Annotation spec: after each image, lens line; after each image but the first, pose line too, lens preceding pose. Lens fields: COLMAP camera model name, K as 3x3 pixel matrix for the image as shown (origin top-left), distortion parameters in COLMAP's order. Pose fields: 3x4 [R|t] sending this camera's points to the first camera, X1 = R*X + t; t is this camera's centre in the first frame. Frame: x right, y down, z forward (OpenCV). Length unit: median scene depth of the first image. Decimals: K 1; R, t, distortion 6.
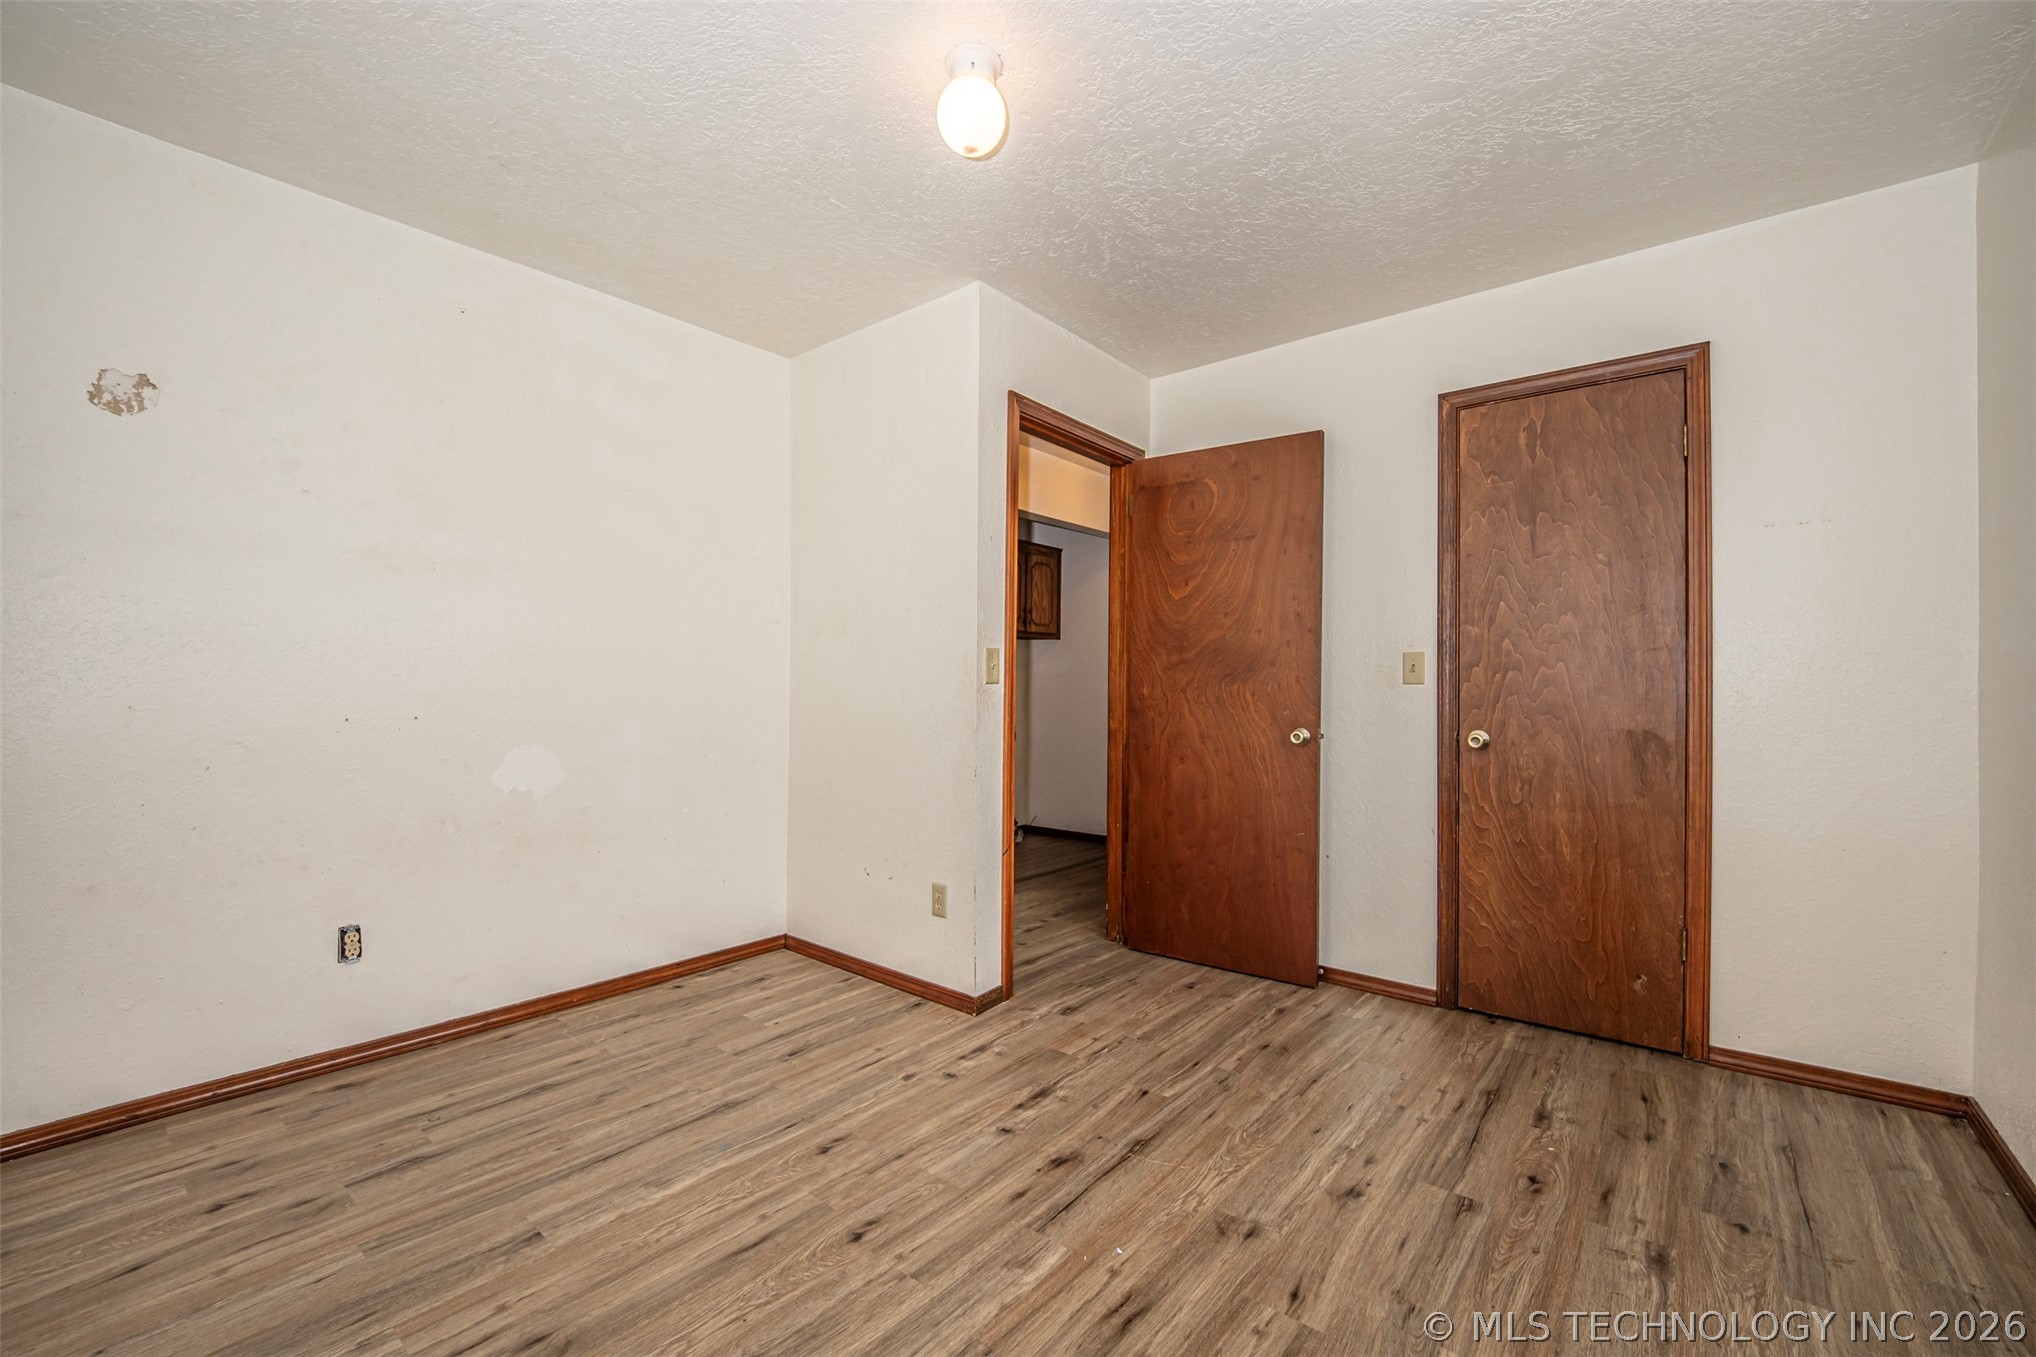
lens RADIAL K [[829.0, 0, 1050.9], [0, 829.0, 685.0], [0, 0, 1]] dist [-0.017350, -0.000127]
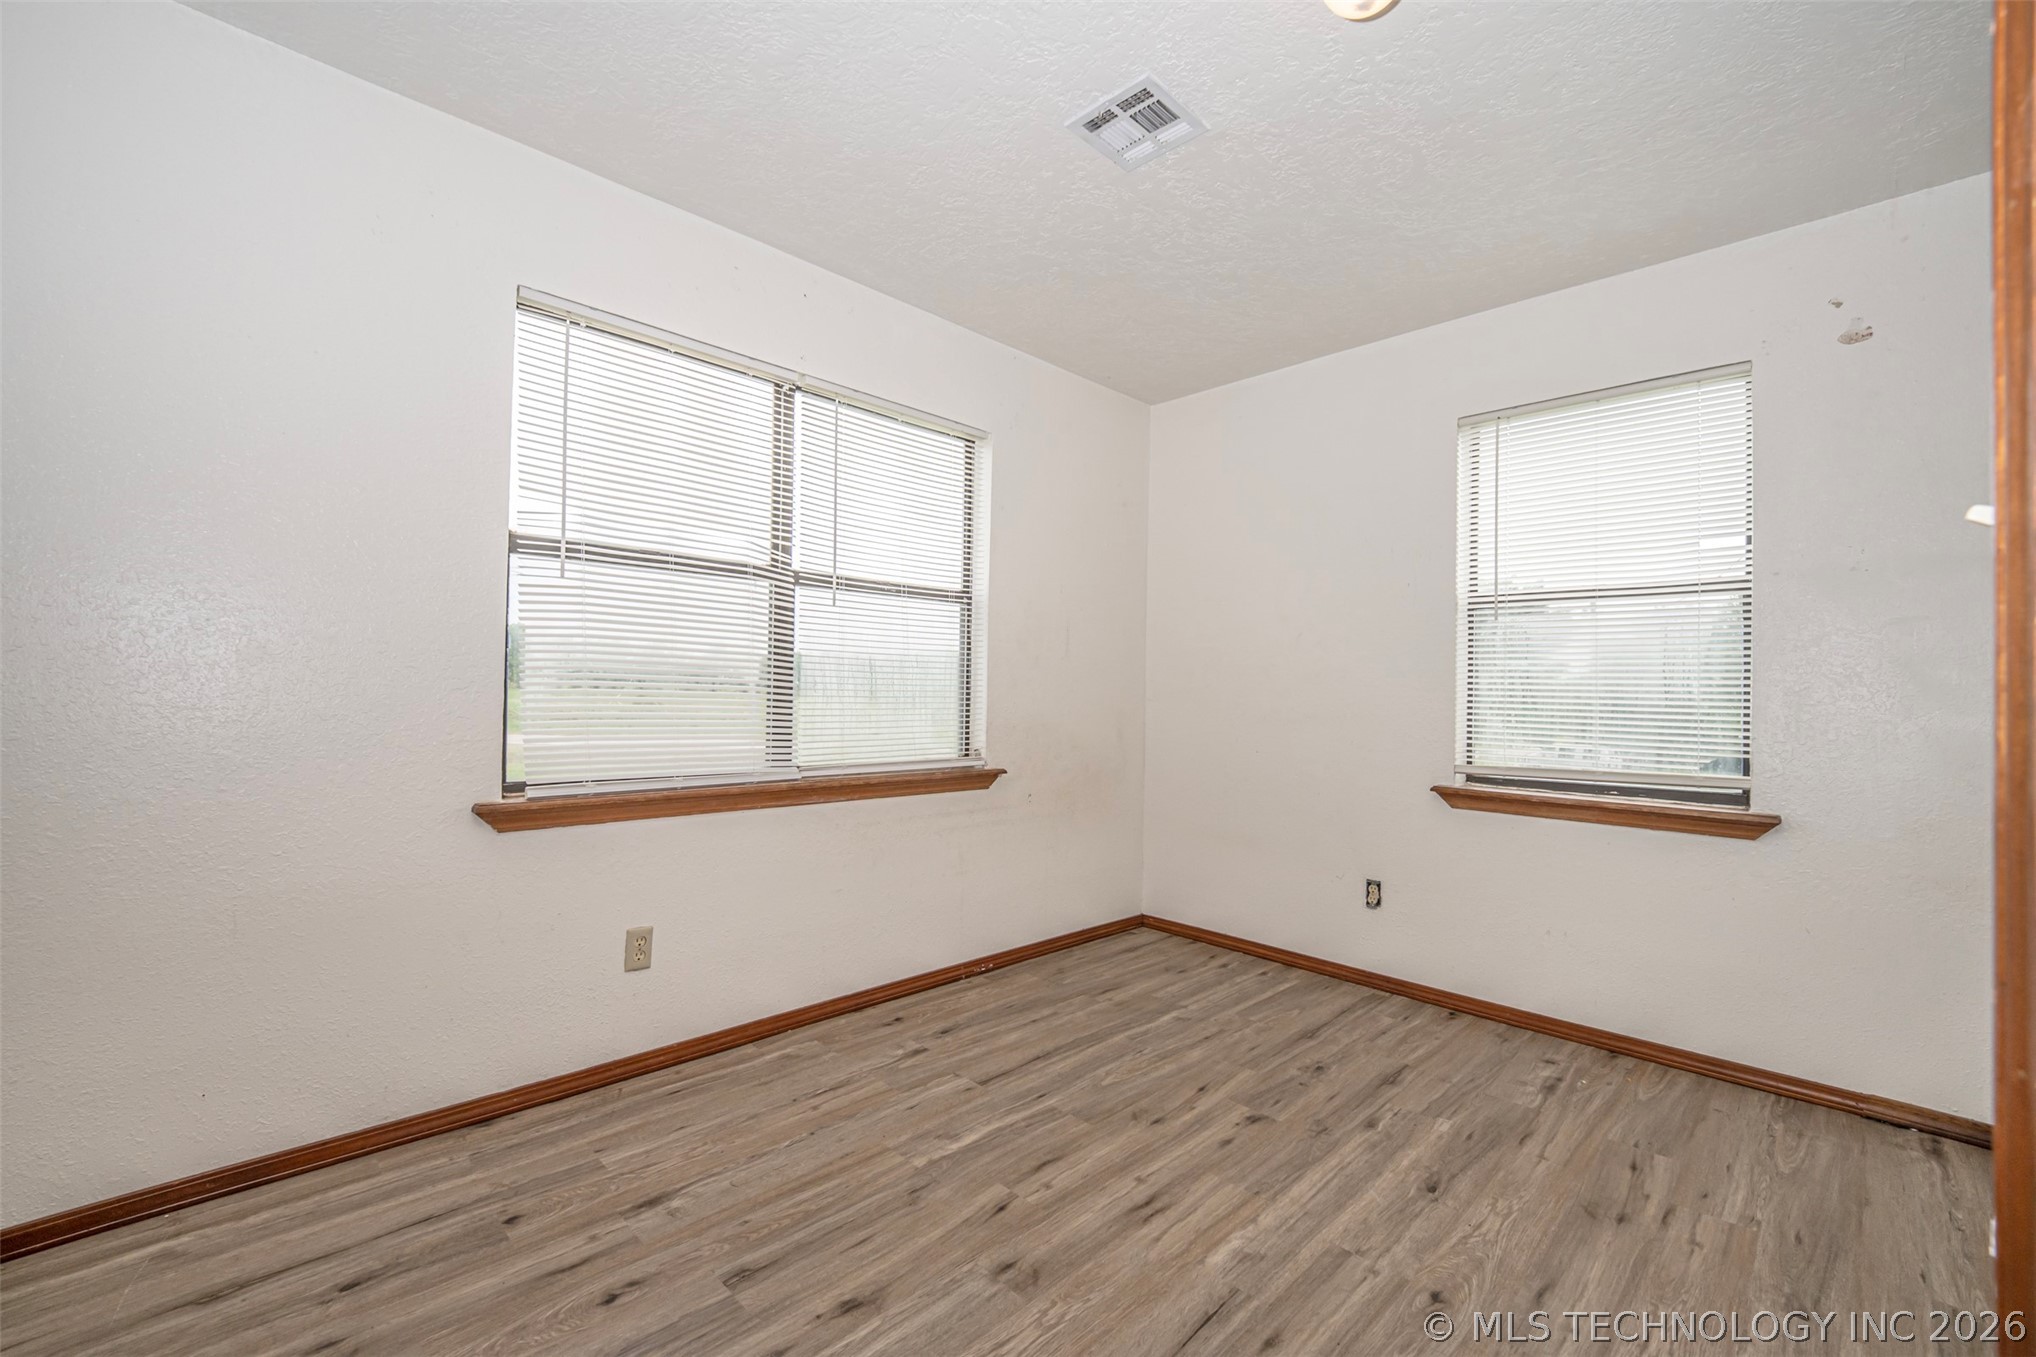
lens RADIAL K [[829.0, 0, 1050.9], [0, 829.0, 685.0], [0, 0, 1]] dist [-0.017350, -0.000127]
pose [[-0.993988, -0.024533, 0.106706, 0.113381], [-0.025777, 0.999615, -0.010295, 0.011759], [-0.106413, -0.012984, -0.994237, 2.017442]]
